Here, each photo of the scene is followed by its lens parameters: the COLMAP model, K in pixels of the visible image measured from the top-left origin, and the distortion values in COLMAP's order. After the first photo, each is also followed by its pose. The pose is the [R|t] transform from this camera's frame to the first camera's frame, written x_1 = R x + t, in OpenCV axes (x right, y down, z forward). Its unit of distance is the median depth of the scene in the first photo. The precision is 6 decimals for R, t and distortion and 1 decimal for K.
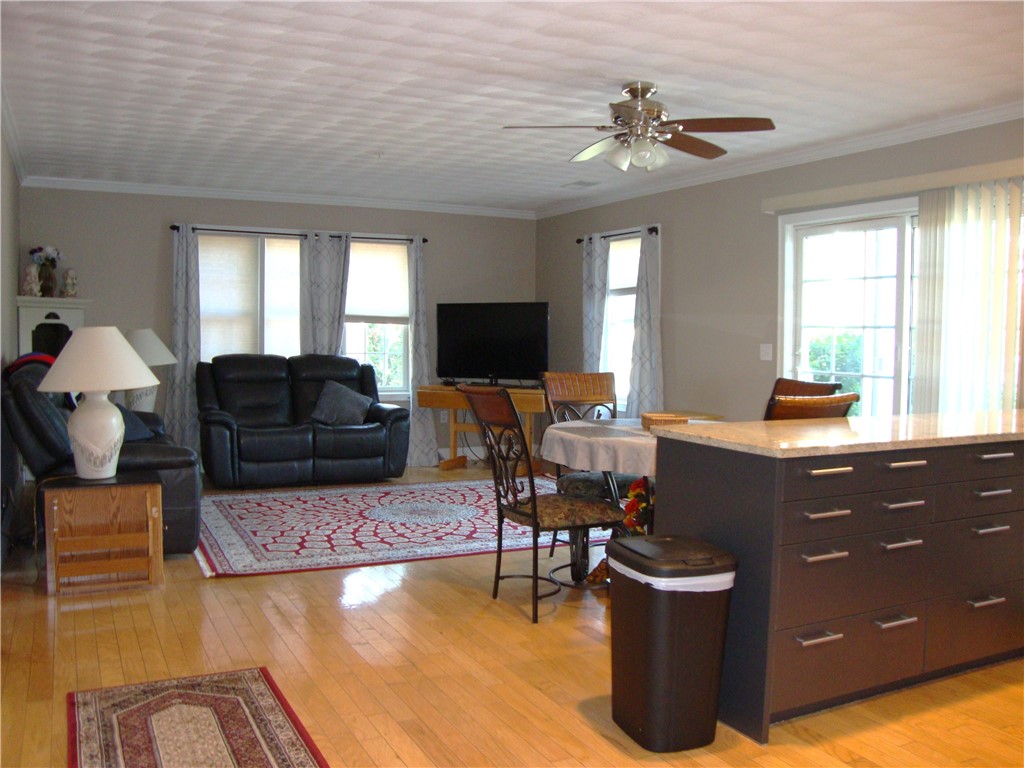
lens RADIAL K [[916.1, 0, 527.6], [0, 916.1, 385.4], [0, 0, 1]] dist [-0.203720, 0.213964]
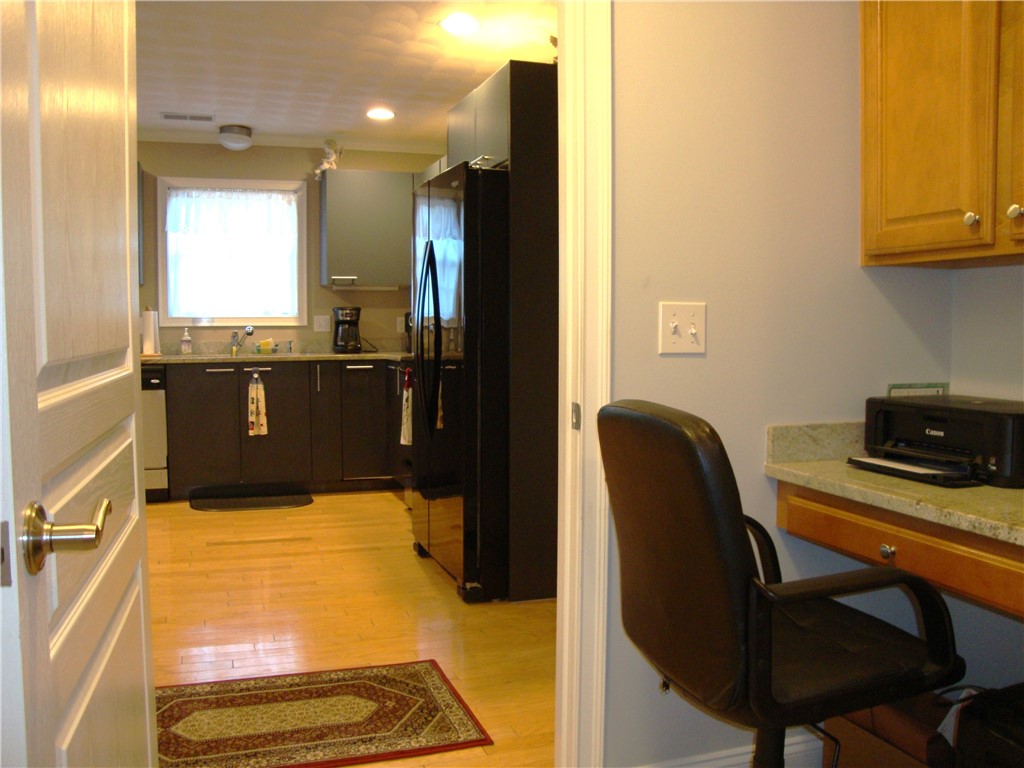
lens RADIAL K [[916.1, 0, 527.6], [0, 916.1, 385.4], [0, 0, 1]] dist [-0.203720, 0.213964]
pose [[-0.133206, 0.048745, -0.989889, 0.444032], [-0.060704, 0.996513, 0.057240, -0.022015], [0.989228, 0.067715, -0.129782, 1.188469]]
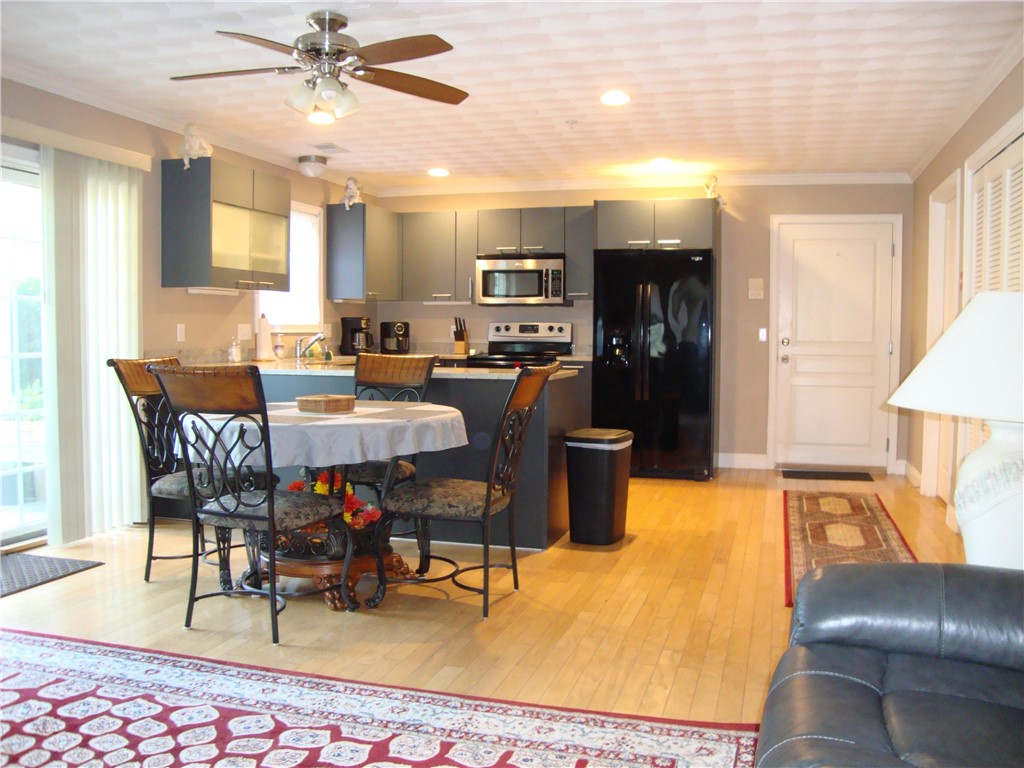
lens RADIAL K [[916.1, 0, 527.6], [0, 916.1, 385.4], [0, 0, 1]] dist [-0.203720, 0.213964]
pose [[-0.730820, -0.060805, 0.679856, -0.886469], [0.018214, 0.993932, 0.108474, -0.105012], [-0.682327, 0.091658, -0.725278, 2.200572]]
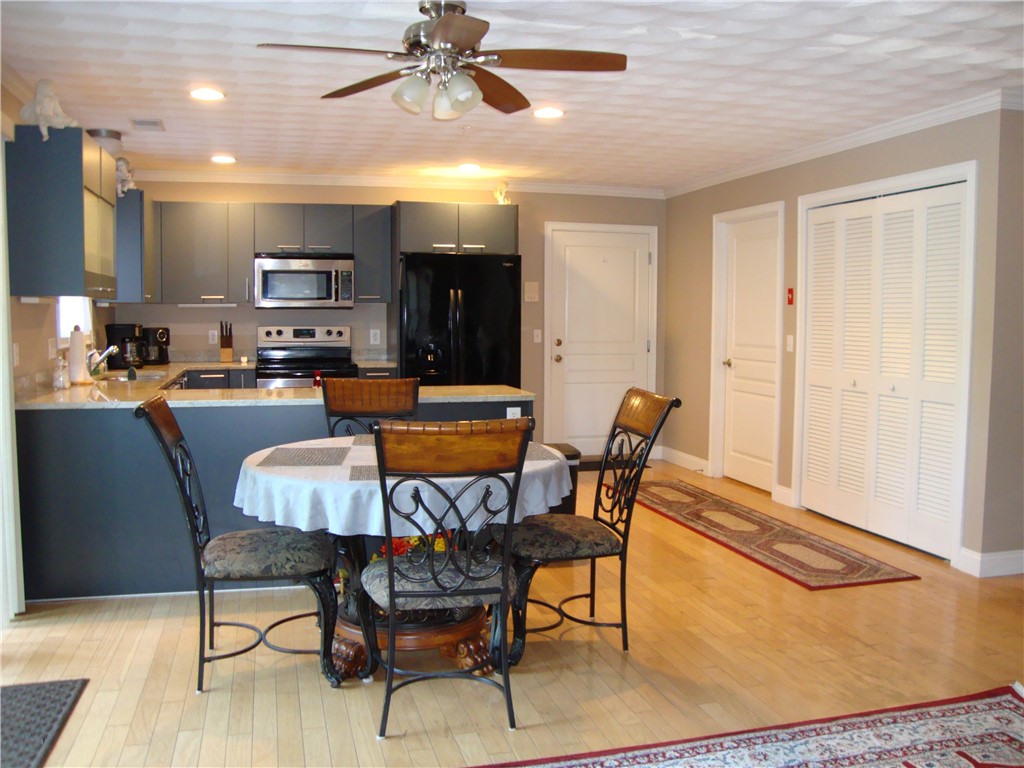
lens RADIAL K [[916.1, 0, 527.6], [0, 916.1, 385.4], [0, 0, 1]] dist [-0.203720, 0.213964]
pose [[-0.978564, -0.036767, 0.202637, -0.152559], [-0.009845, 0.991162, 0.132294, -0.170499], [-0.205710, 0.127463, -0.970277, 2.525623]]
